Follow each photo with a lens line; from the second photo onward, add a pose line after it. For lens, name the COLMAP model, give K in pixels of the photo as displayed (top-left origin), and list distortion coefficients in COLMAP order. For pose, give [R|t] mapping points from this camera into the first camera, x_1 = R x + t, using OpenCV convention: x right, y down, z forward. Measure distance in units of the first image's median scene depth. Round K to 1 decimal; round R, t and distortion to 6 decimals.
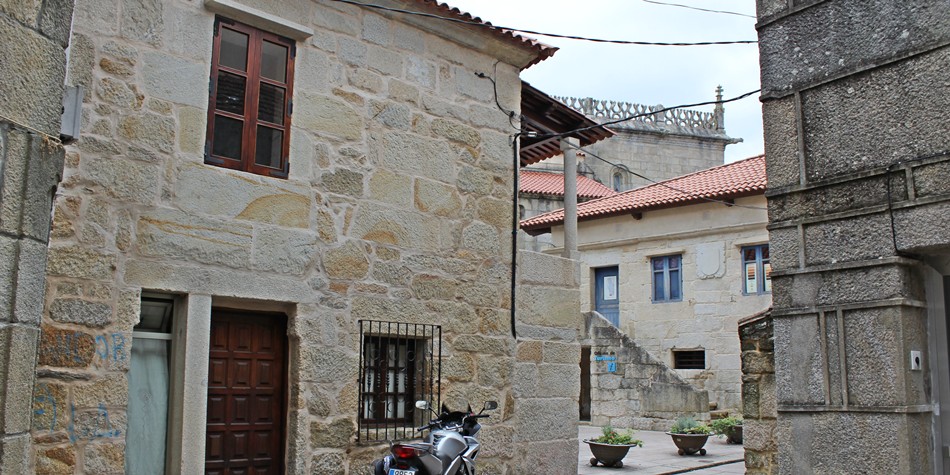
lens RADIAL K [[857.8, 0, 459.0], [0, 857.8, 237.9], [0, 0, 1]] dist [-0.170091, 0.003340]
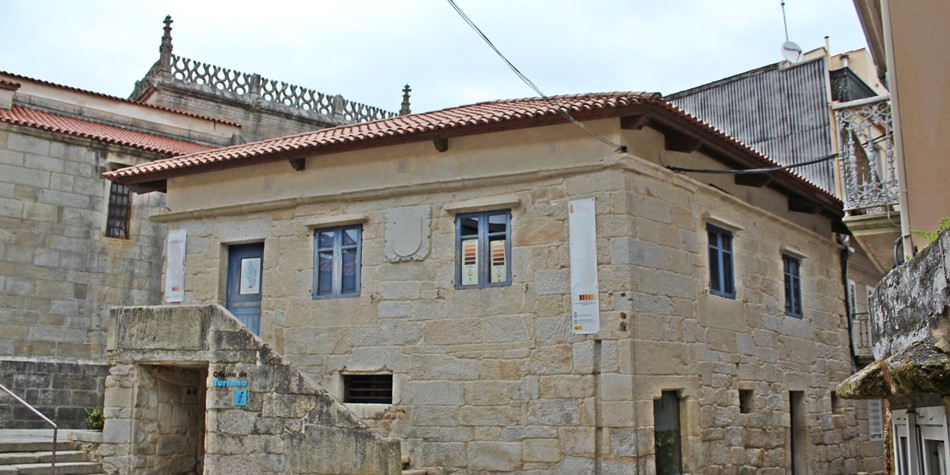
lens RADIAL K [[857.8, 0, 459.0], [0, 857.8, 237.9], [0, 0, 1]] dist [-0.170091, 0.003340]
pose [[0.926069, 0.064423, 0.371815, 0.091097], [-0.049570, 0.997549, -0.049378, 0.059423], [-0.374085, 0.027296, 0.926993, 0.377420]]
